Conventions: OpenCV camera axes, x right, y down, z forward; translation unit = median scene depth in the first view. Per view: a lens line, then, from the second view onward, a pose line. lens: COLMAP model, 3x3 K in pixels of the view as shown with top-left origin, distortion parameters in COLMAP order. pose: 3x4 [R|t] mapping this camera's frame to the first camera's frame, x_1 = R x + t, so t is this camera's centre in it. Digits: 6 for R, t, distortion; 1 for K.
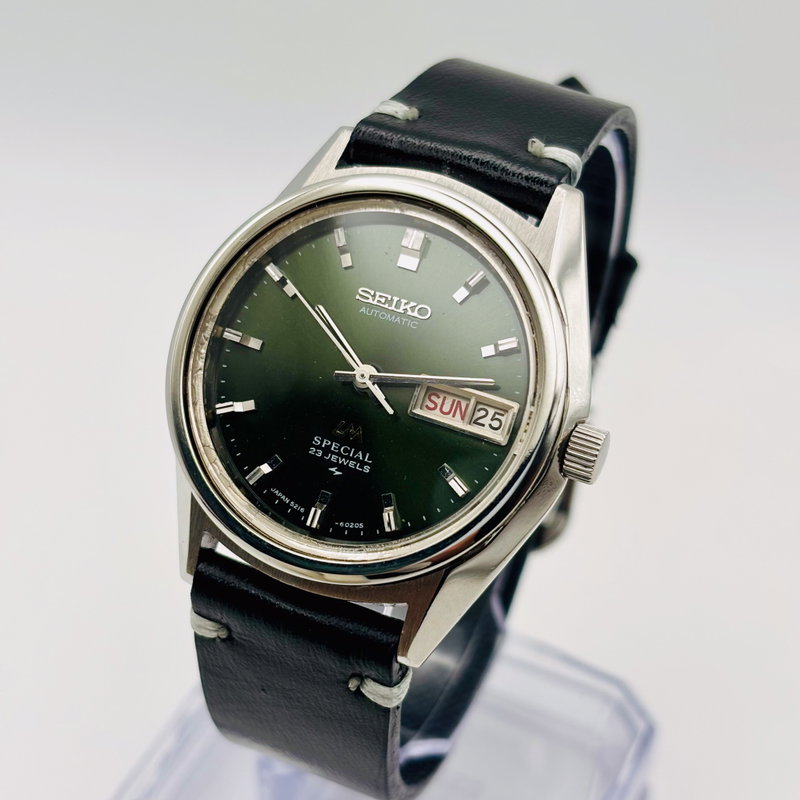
lens RADIAL K [[1739.3, 0, 400.0], [0, 1739.3, 400.0], [0, 0, 1]] dist [0.069789, -0.550289]
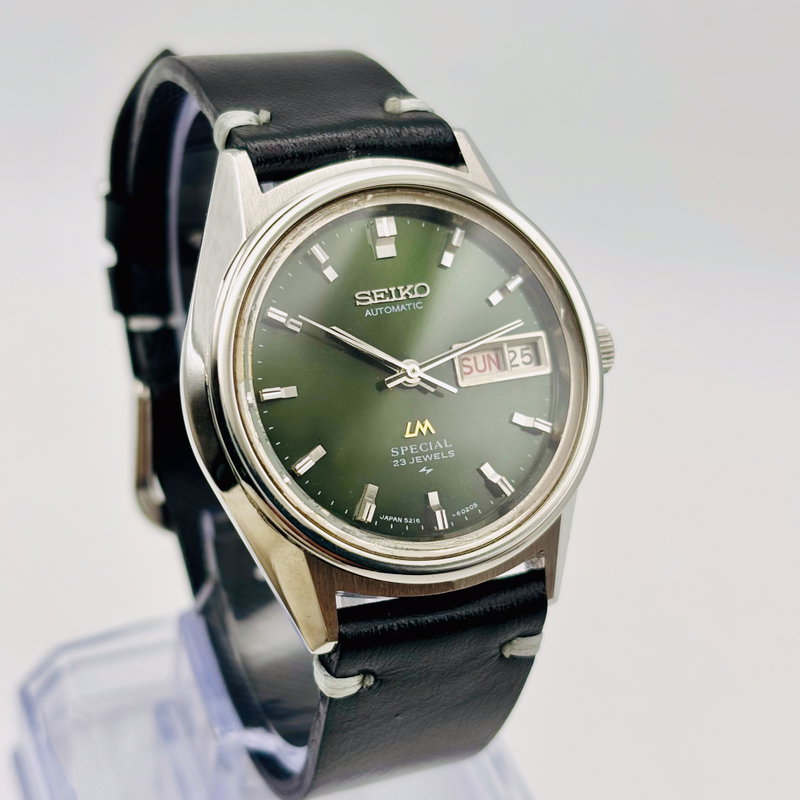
lens RADIAL K [[1739.3, 0, 400.0], [0, 1739.3, 400.0], [0, 0, 1]] dist [0.069789, -0.550289]
pose [[0.679895, -0.418959, 0.601844, -0.624830], [0.383581, 0.902675, 0.195049, -0.193588], [-0.624987, 0.098243, 0.774429, 0.237156]]
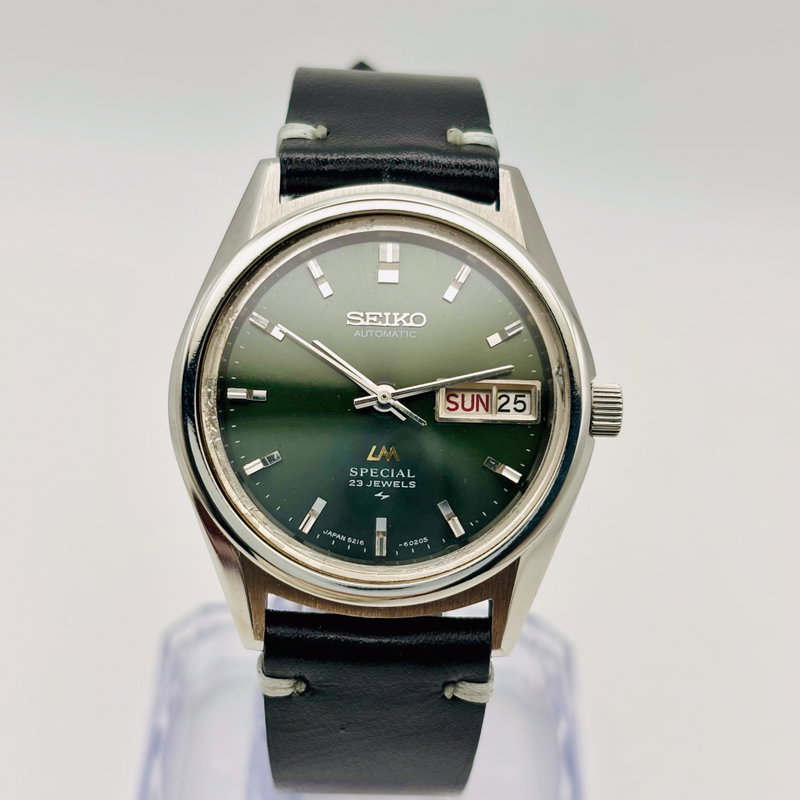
lens RADIAL K [[1739.3, 0, 400.0], [0, 1739.3, 400.0], [0, 0, 1]] dist [0.069789, -0.550289]
pose [[0.910571, -0.273679, 0.309774, -0.322092], [0.264616, 0.961678, 0.071792, -0.081080], [-0.317551, 0.016600, 0.948096, 0.045171]]
